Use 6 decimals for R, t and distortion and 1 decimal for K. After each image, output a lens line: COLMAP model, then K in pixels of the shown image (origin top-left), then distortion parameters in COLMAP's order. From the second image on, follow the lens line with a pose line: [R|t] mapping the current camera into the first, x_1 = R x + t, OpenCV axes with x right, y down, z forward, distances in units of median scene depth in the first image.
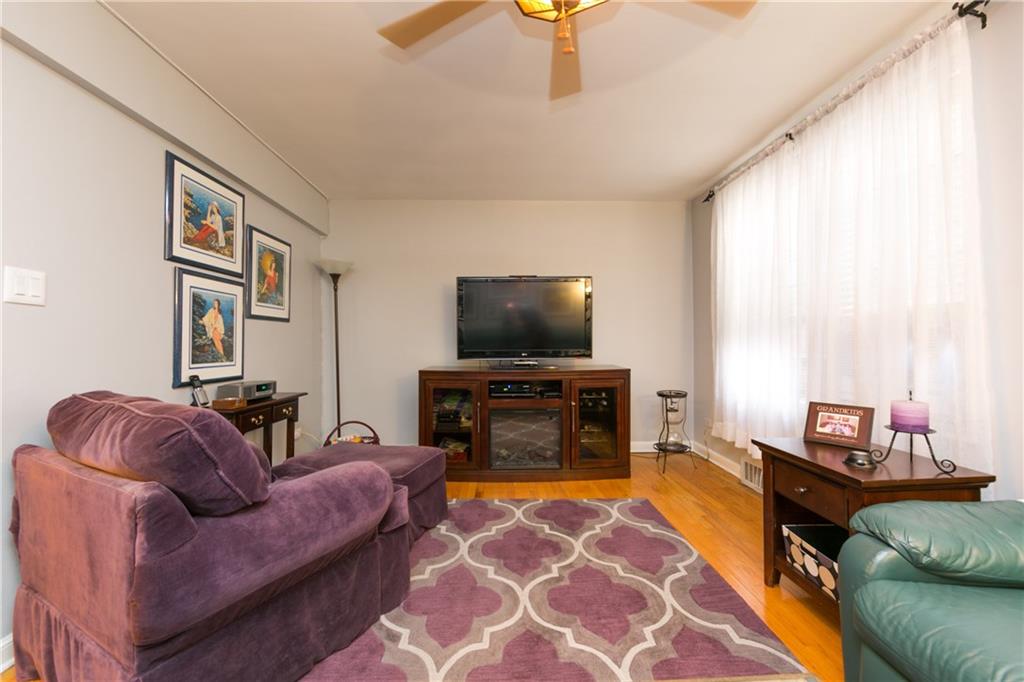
lens RADIAL K [[402.0, 0, 517.2], [0, 402.0, 342.1], [0, 0, 1]] dist [-0.004016, -0.000565]
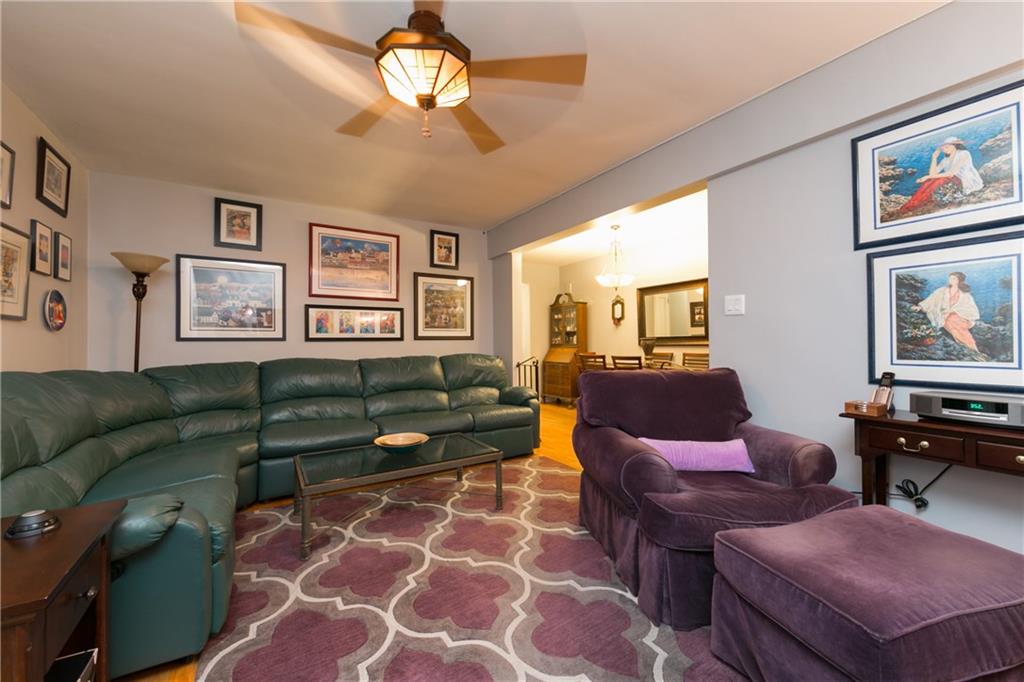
lens RADIAL K [[402.0, 0, 513.7], [0, 402.0, 338.2], [0, 0, 1]] dist [-0.004016, -0.000565]
pose [[-0.864409, 0.011058, -0.502668, 0.308652], [0.019271, 0.999752, -0.011145, 0.003240], [0.502420, -0.019320, -0.864408, 1.297987]]
